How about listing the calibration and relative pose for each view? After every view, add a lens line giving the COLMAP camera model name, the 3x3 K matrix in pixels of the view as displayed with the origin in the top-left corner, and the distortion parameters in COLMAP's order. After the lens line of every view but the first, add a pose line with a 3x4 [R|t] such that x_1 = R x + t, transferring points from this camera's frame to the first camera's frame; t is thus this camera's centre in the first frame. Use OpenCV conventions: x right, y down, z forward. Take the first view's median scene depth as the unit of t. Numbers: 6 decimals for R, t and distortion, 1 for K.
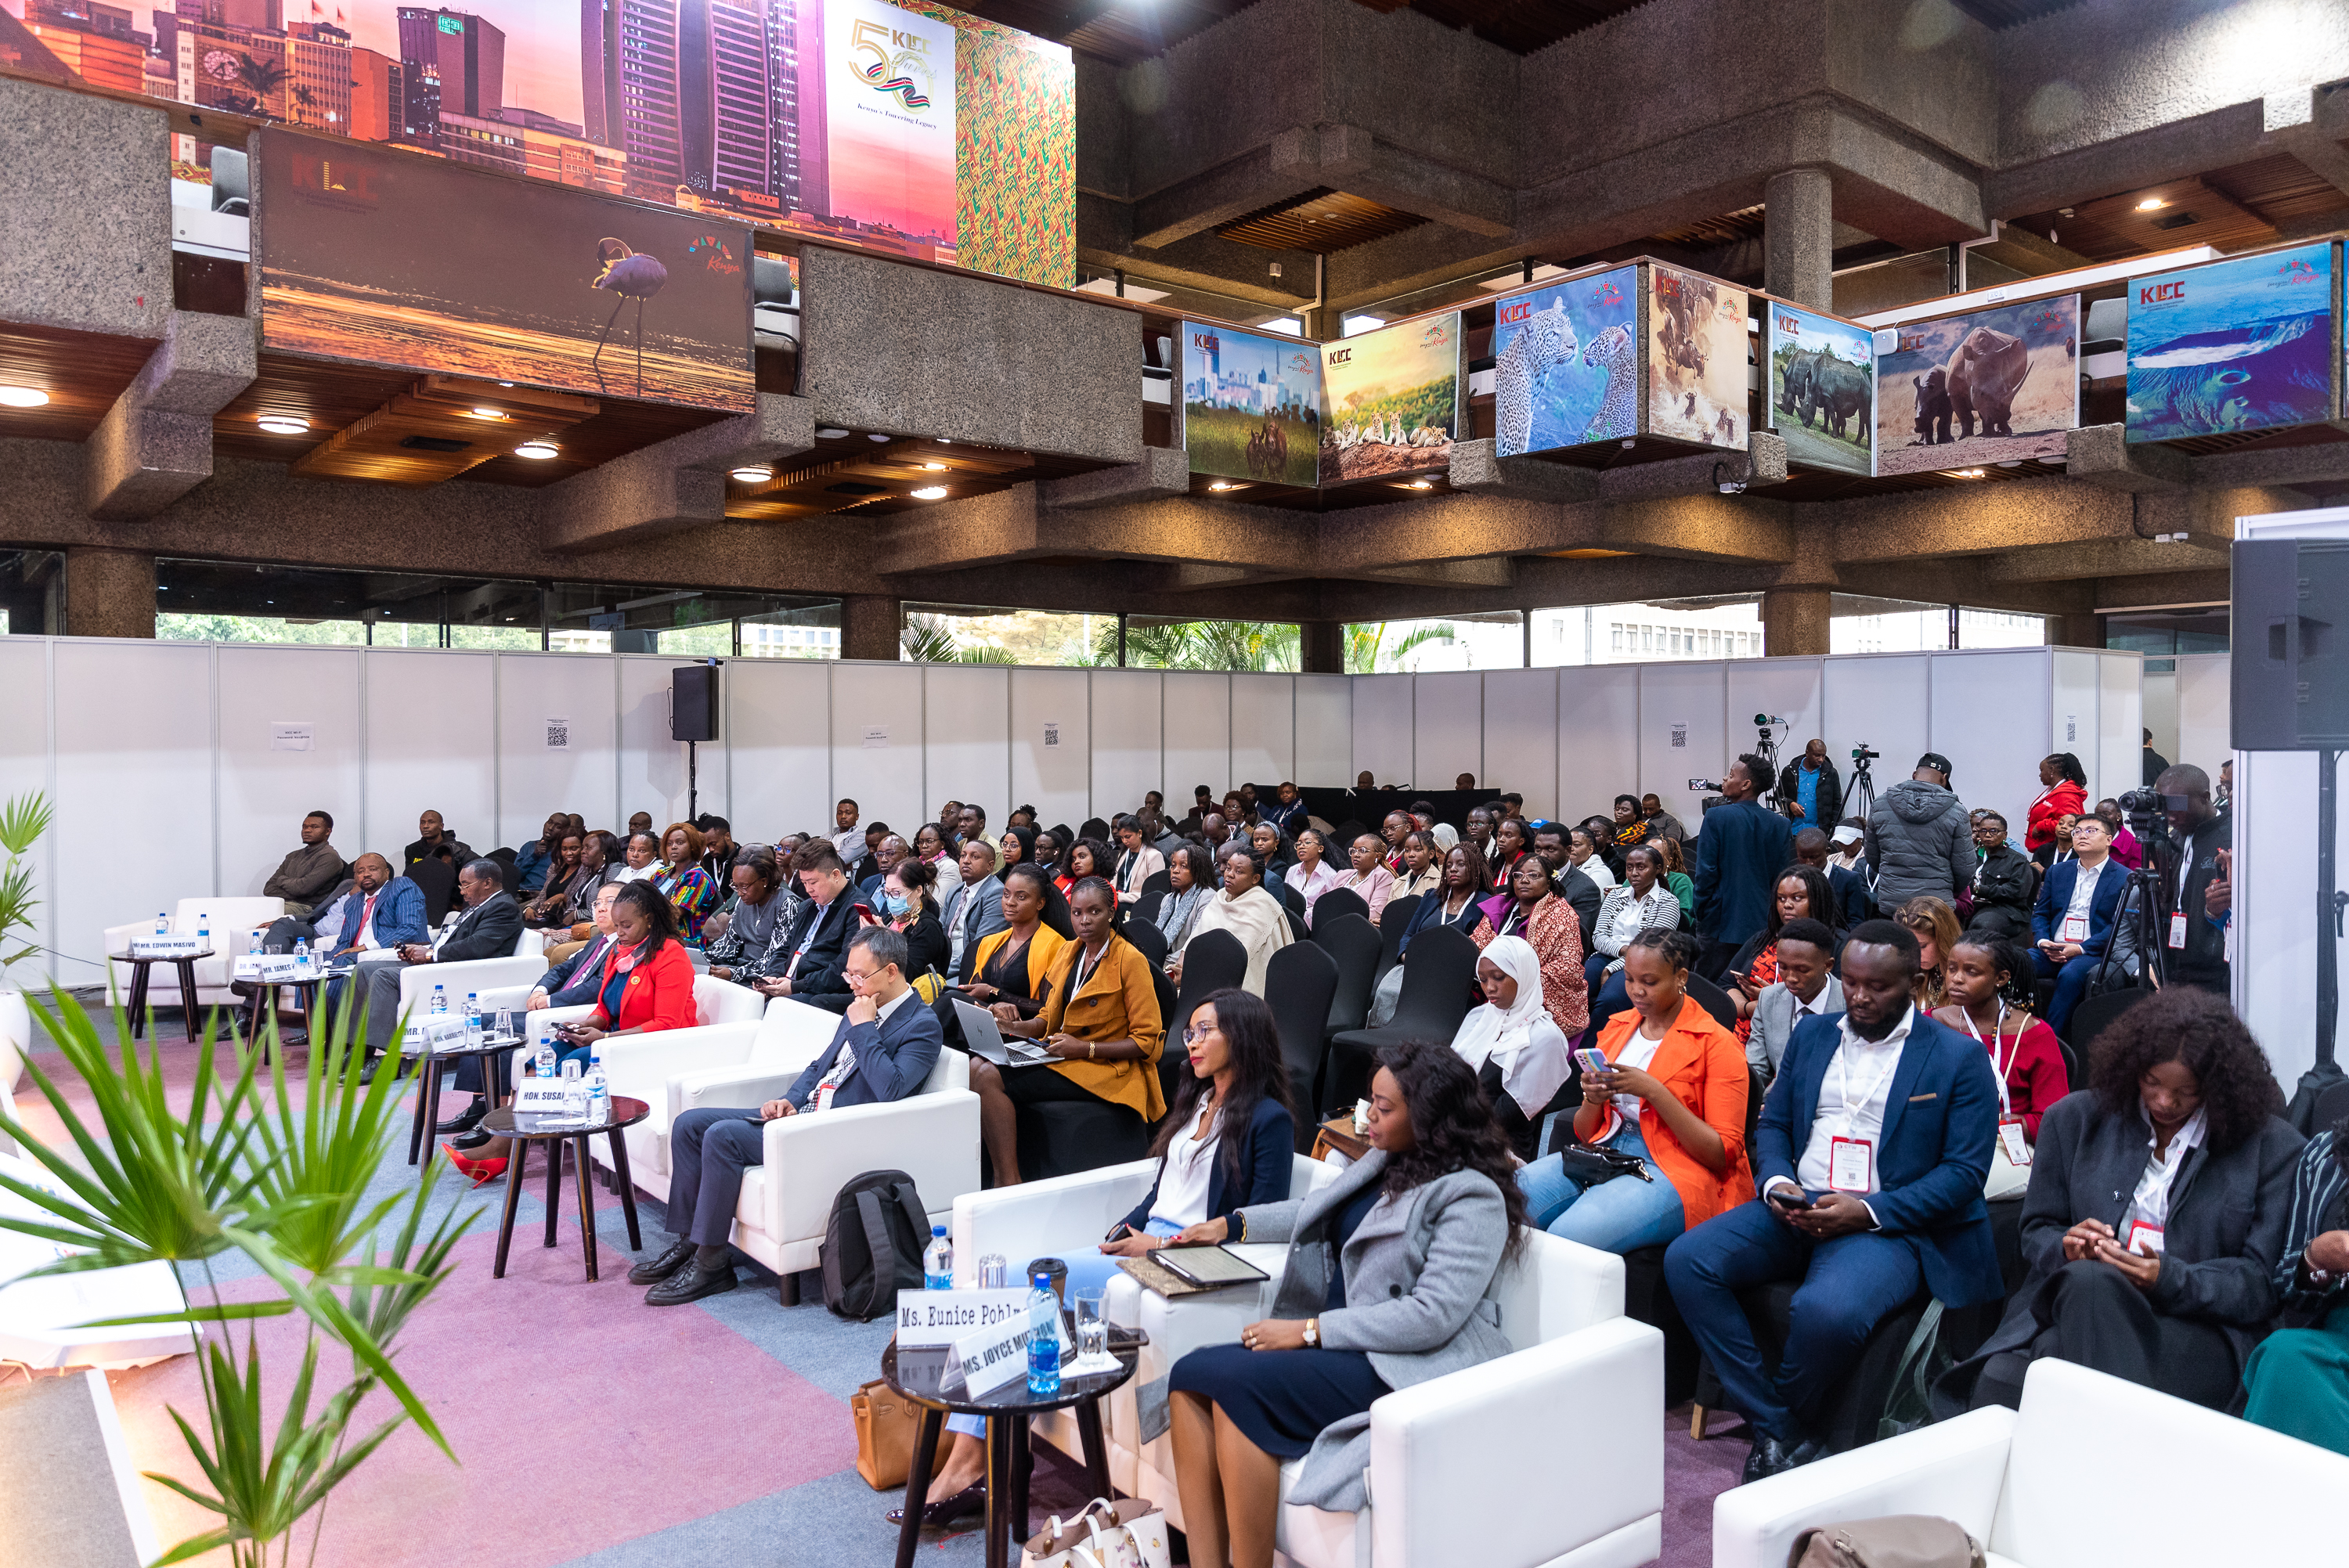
lens RADIAL K [[1593.6, 0, 1172.7], [0, 1593.6, 813.2], [0, 0, 1]] dist [0.007528, -0.004407]
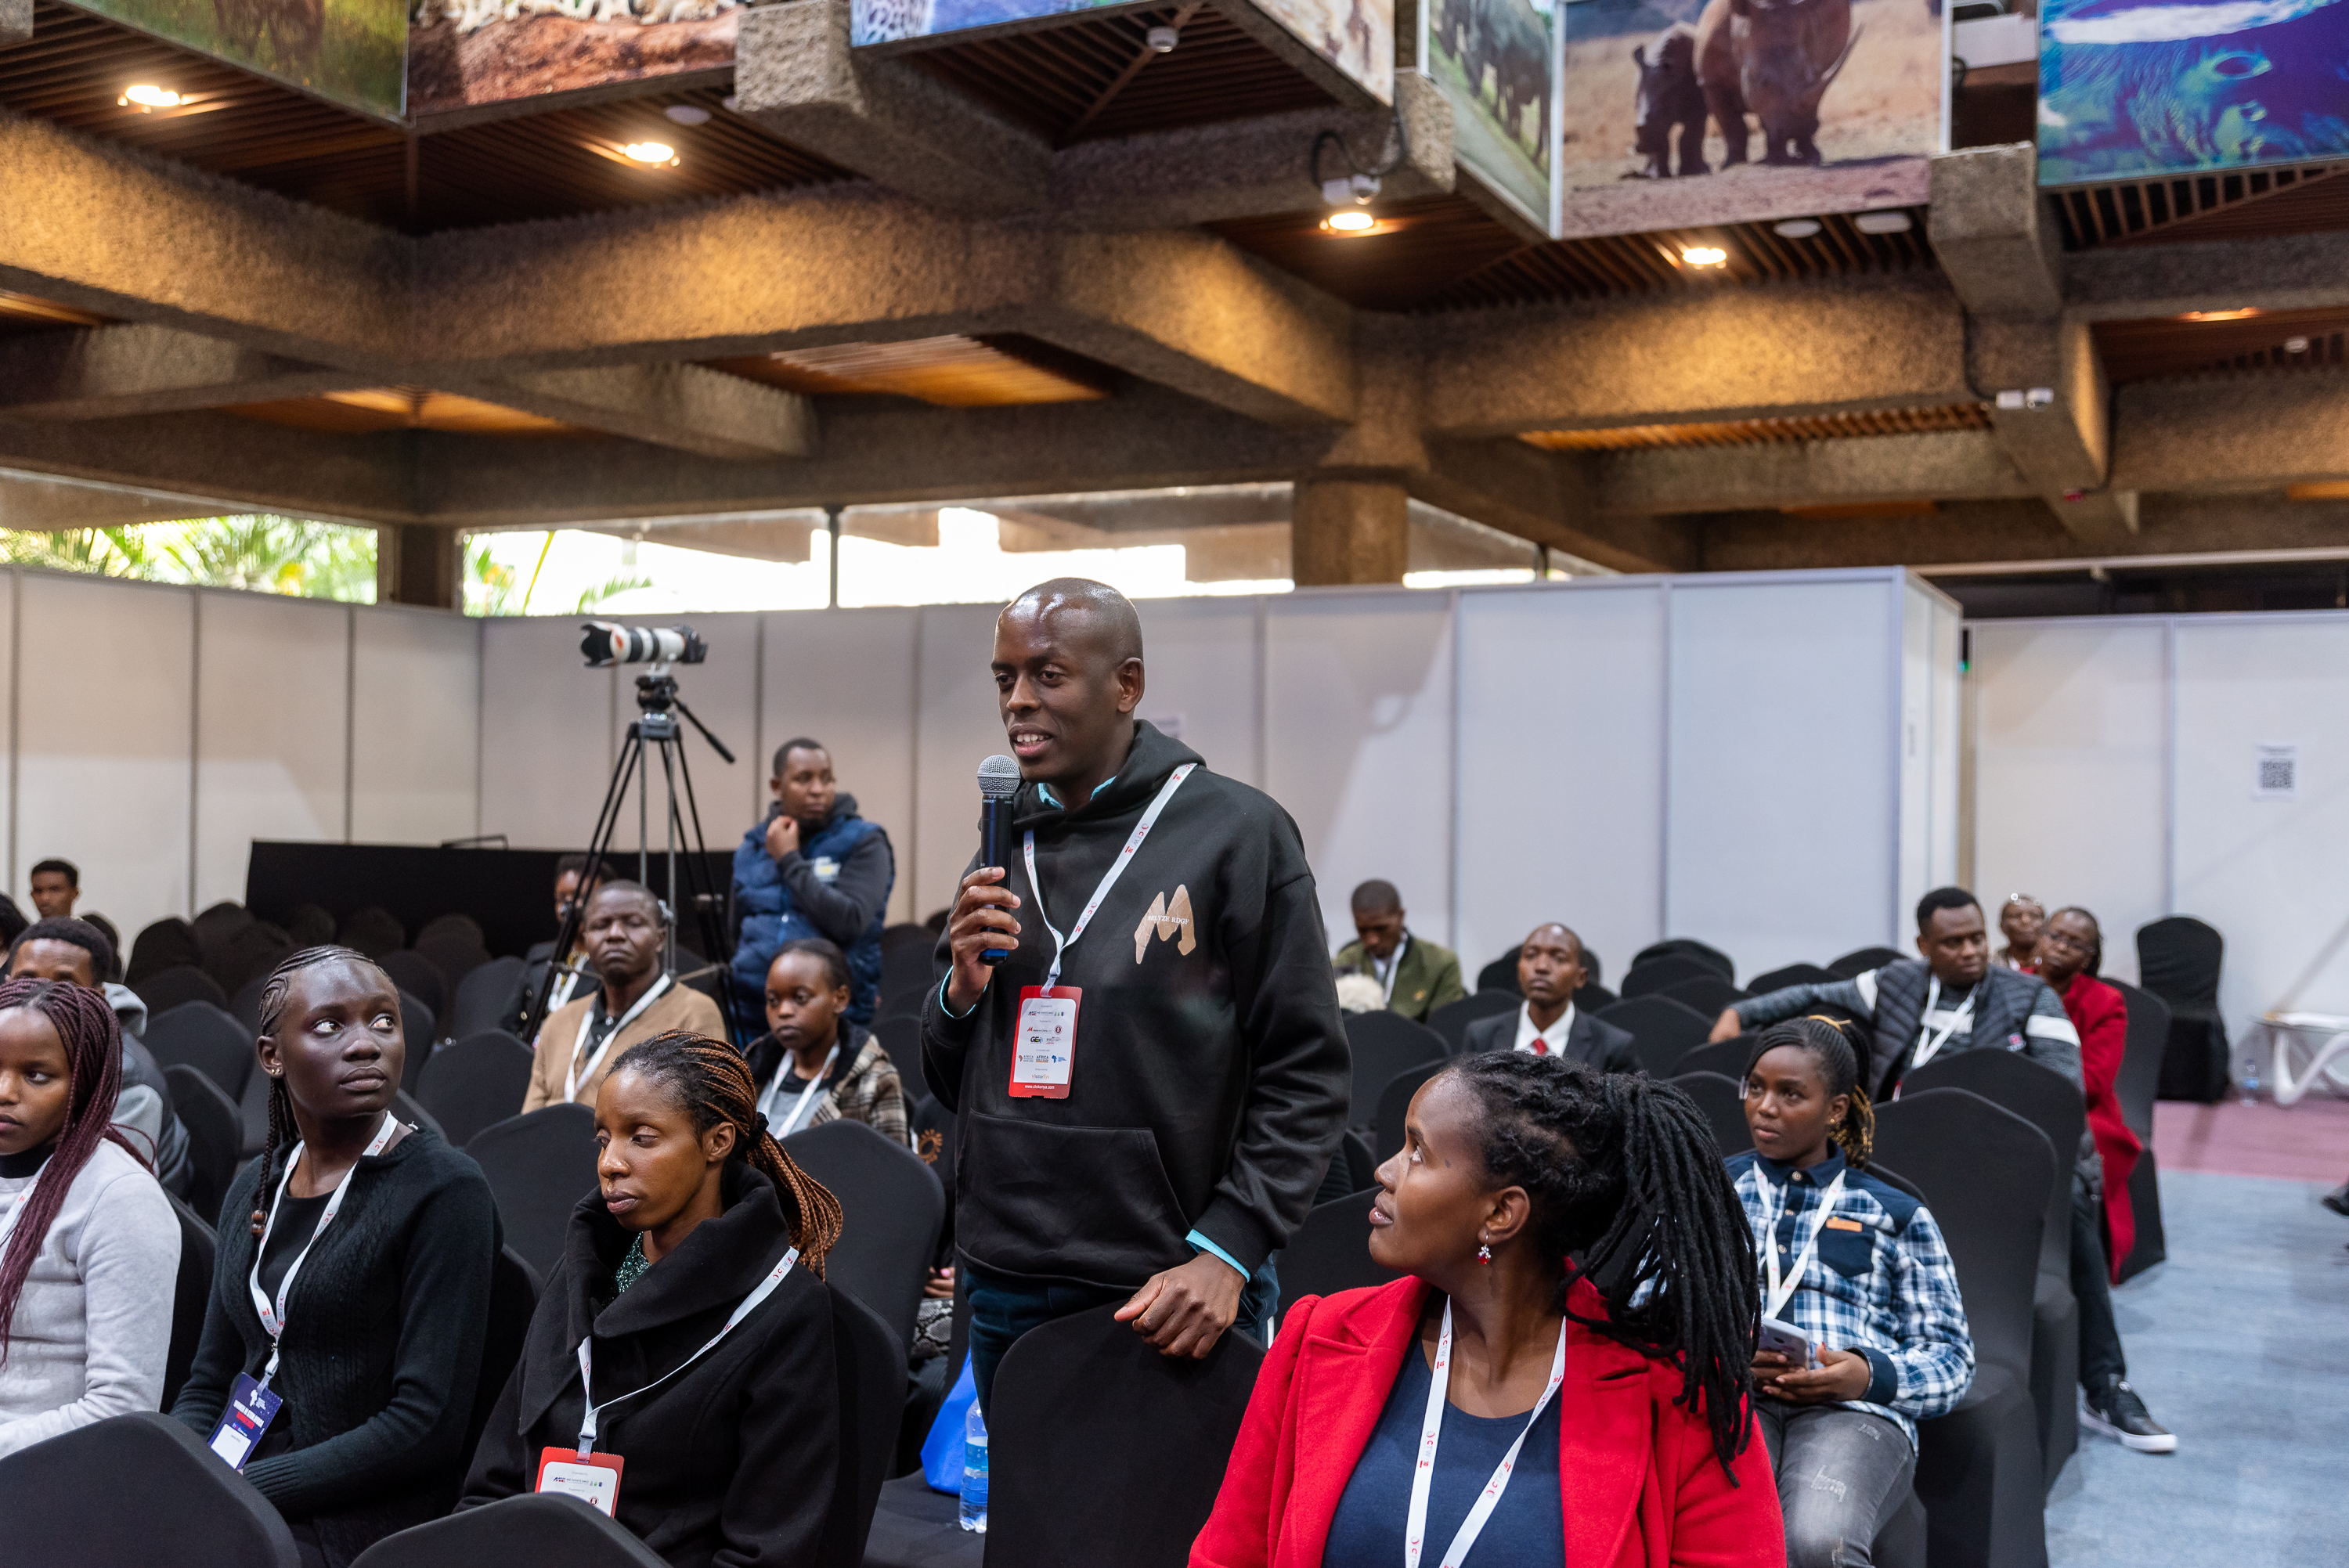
lens RADIAL K [[2262.2, 0, 1220.5], [0, 2262.2, 777.3], [0, 0, 1]] dist [-0.001334, -0.012288]
pose [[0.909337, 0.017526, 0.415690, 0.060210], [0.005311, 0.998542, -0.053719, 0.000183], [-0.416026, 0.051056, 0.907918, 0.542107]]
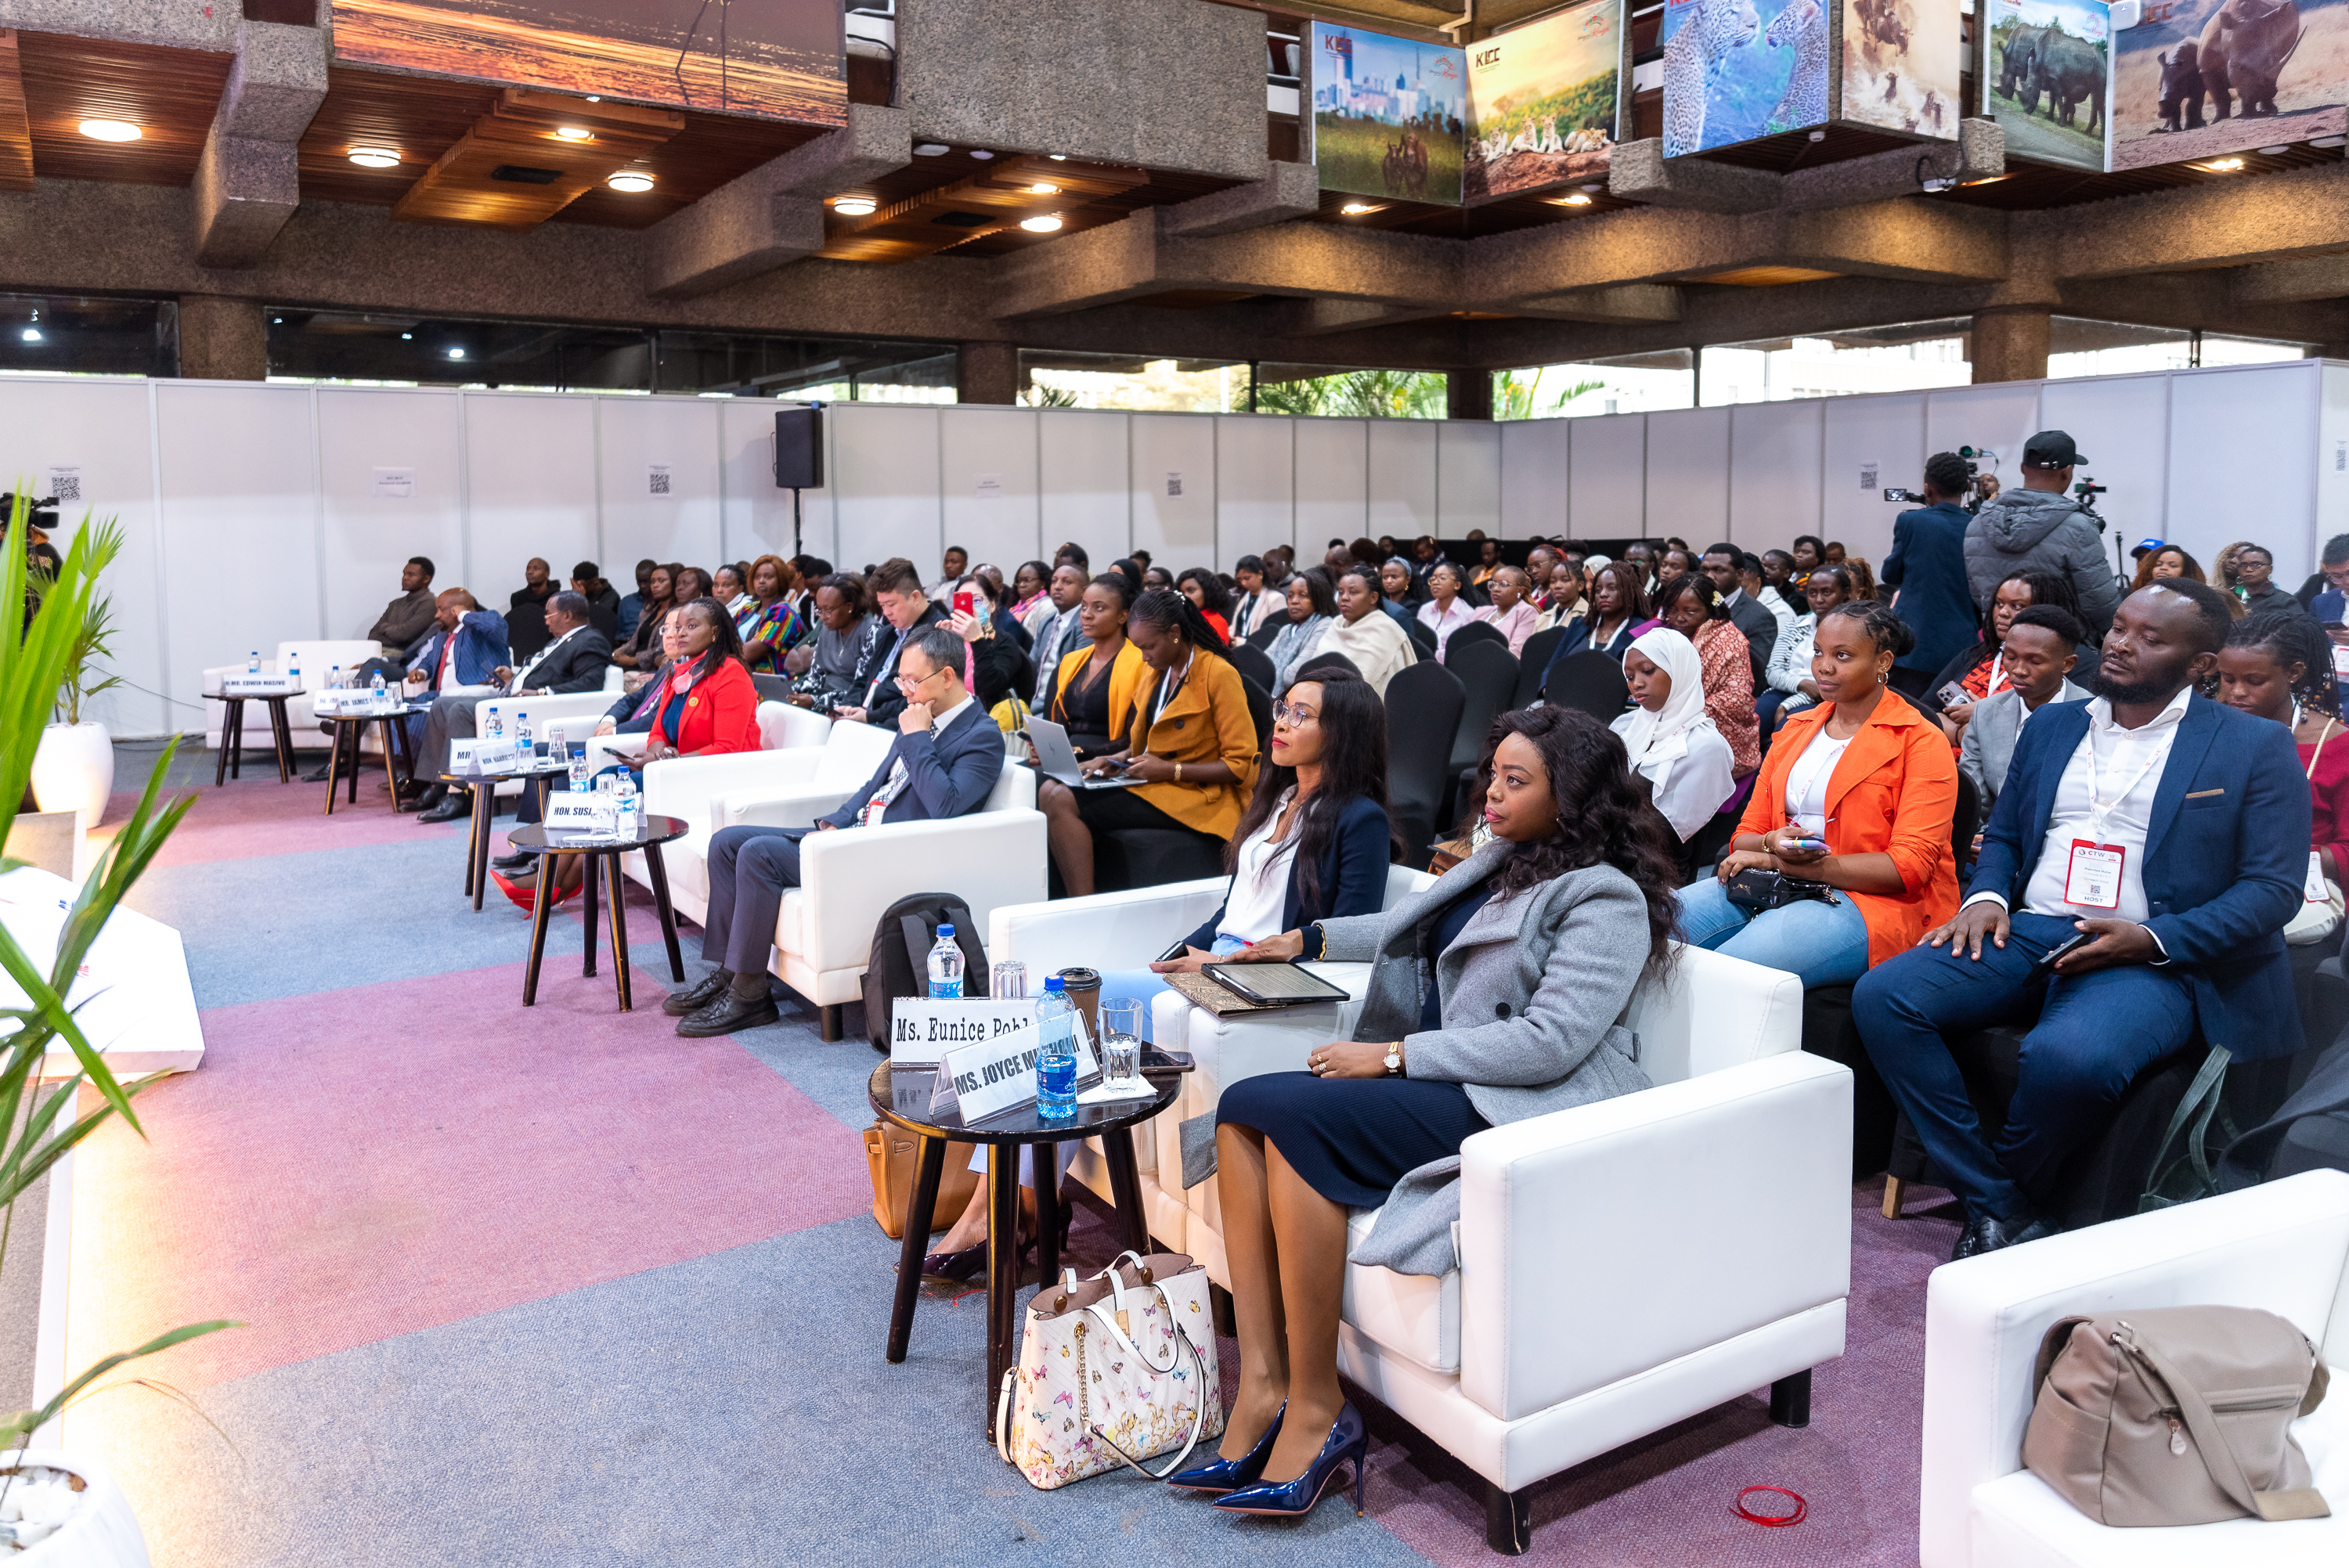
lens RADIAL K [[1632.7, 0, 1142.9], [0, 1632.7, 680.9], [0, 0, 1]] dist [0.014632, -0.016193]
pose [[0.994278, 0.001351, -0.106817, 0.013696], [0.004171, 0.998667, 0.051449, 0.026454], [0.106744, -0.051600, 0.992947, 0.051639]]
